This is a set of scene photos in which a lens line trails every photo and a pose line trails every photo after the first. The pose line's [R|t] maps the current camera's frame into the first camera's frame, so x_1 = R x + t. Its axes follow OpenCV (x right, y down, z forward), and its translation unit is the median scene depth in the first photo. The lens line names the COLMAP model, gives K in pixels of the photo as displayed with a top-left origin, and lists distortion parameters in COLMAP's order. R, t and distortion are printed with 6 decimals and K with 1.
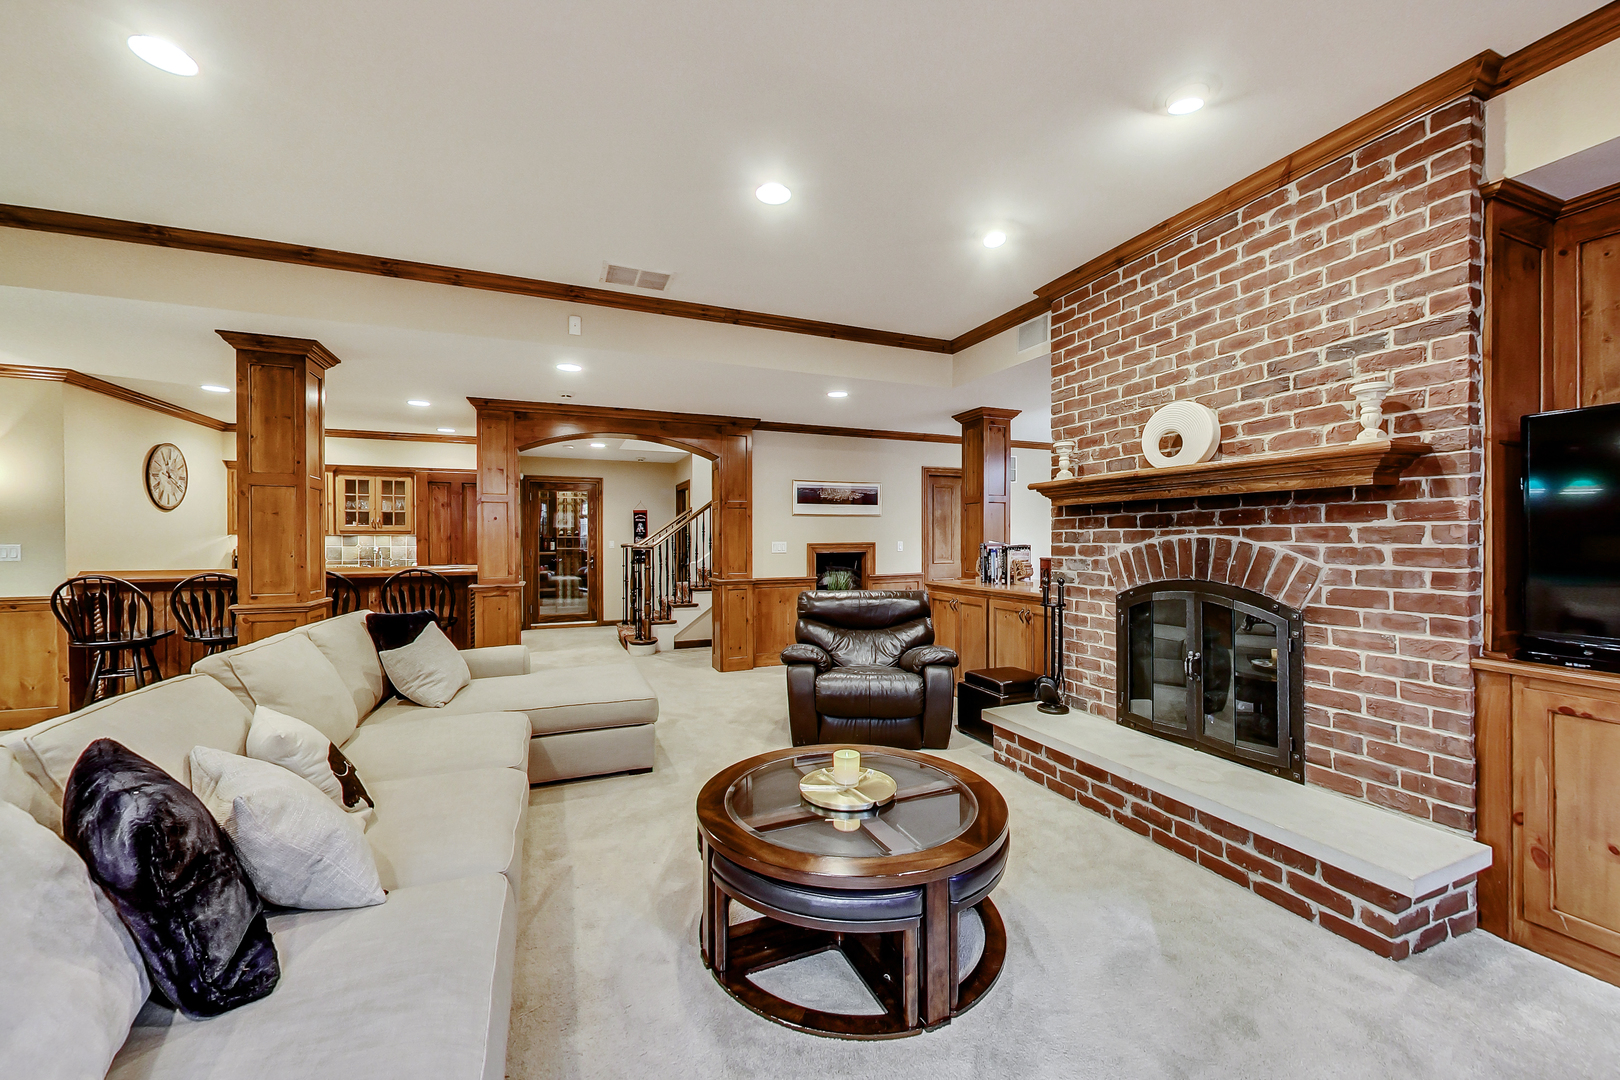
lens RADIAL K [[613.5, 0, 816.0], [0, 613.5, 536.4], [0, 0, 1]] dist [-0.007217, -0.000338]
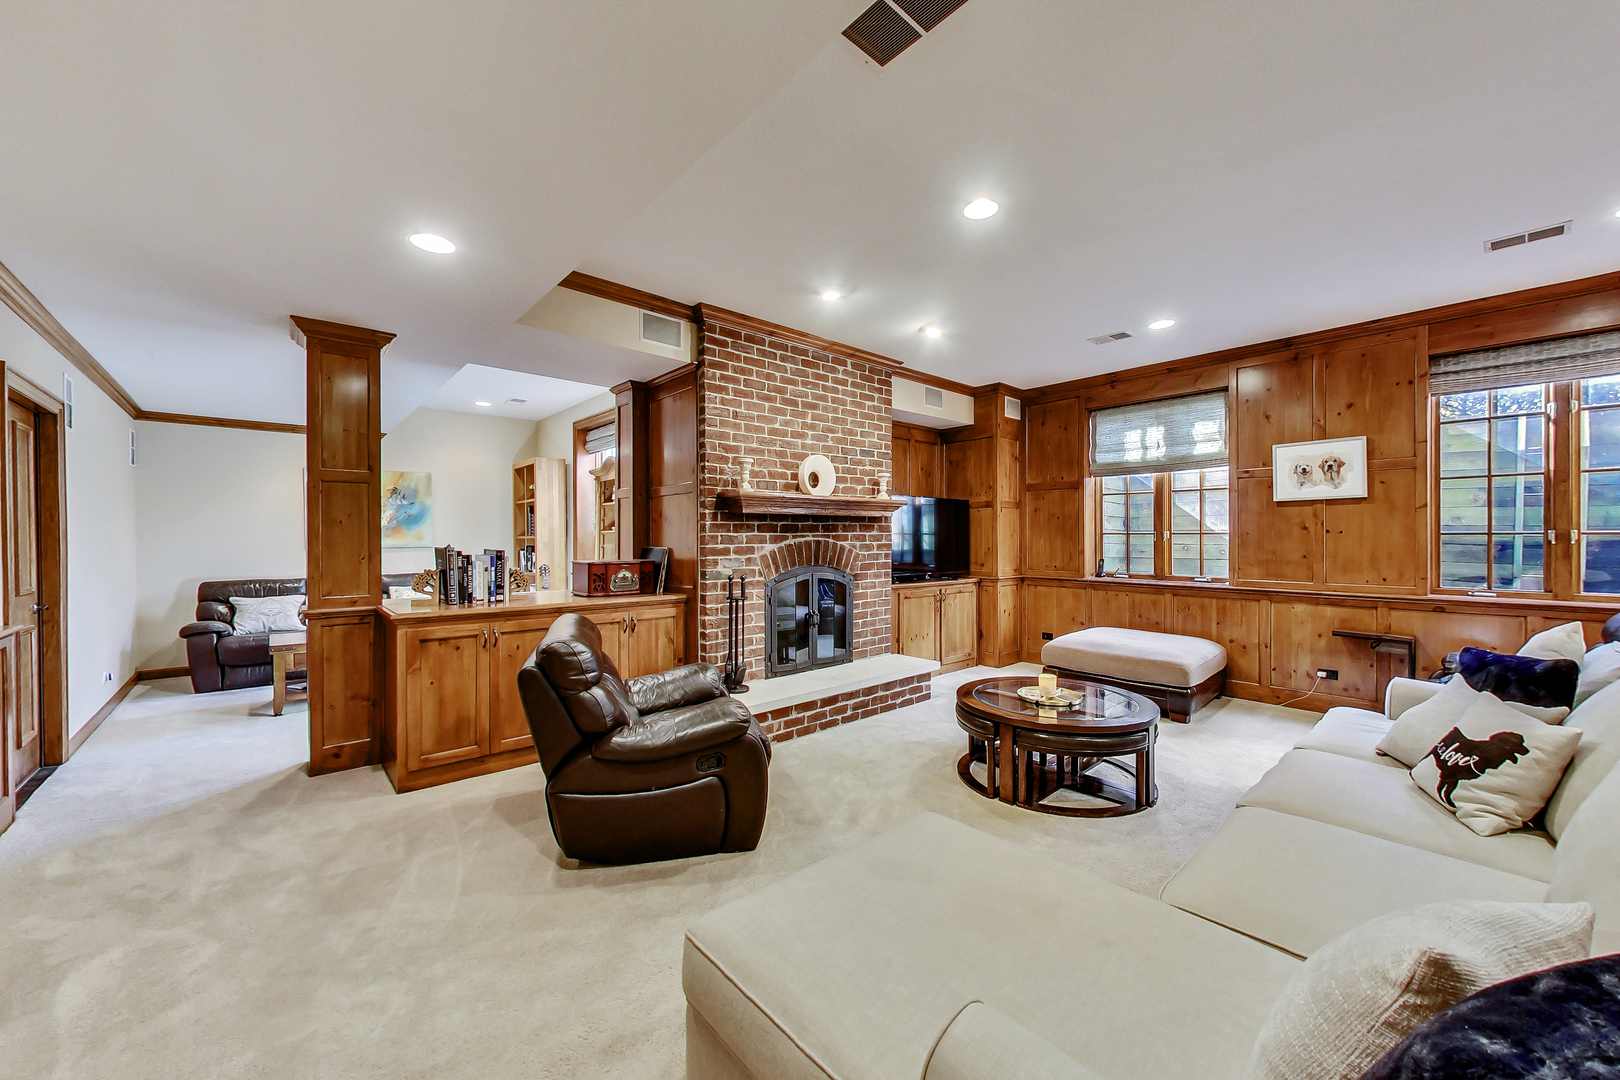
lens RADIAL K [[613.5, 0, 814.2], [0, 613.5, 544.1], [0, 0, 1]] dist [-0.007217, -0.000338]
pose [[-0.340858, -0.004057, 0.940106, -0.912879], [0.000317, 0.999990, 0.004431, 0.006726], [-0.940115, 0.001808, -0.340853, 1.556918]]
